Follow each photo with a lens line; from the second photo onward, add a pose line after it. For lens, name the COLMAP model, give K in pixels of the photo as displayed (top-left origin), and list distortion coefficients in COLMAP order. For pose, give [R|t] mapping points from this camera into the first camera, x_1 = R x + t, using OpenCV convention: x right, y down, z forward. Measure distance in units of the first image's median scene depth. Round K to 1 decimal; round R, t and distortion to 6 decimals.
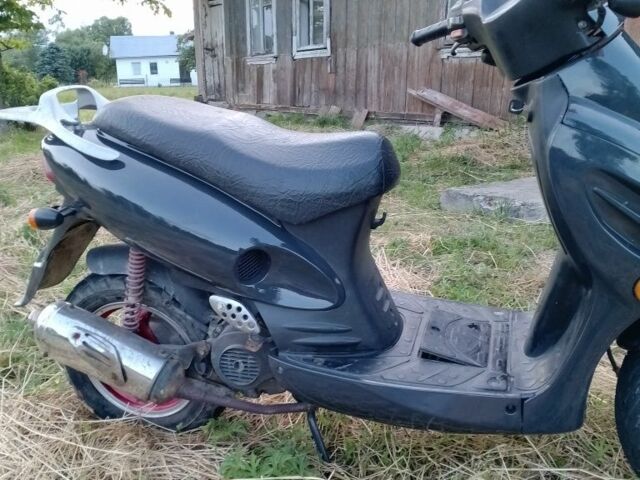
lens RADIAL K [[673.8, 0, 321.5], [0, 673.8, 260.7], [0, 0, 1]] dist [0.126591, -0.292041]
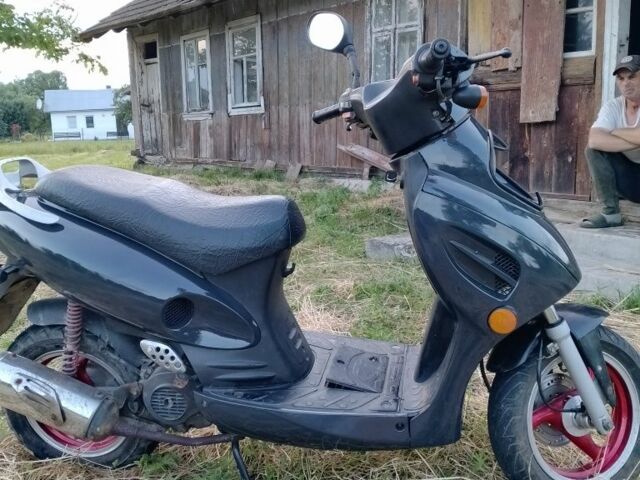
lens RADIAL K [[673.8, 0, 321.5], [0, 673.8, 260.7], [0, 0, 1]] dist [0.126591, -0.292041]
pose [[0.996048, -0.023441, 0.085665, 0.038698], [0.029583, 0.997027, -0.071147, 0.008233], [-0.083742, 0.073400, 0.993781, -0.153605]]
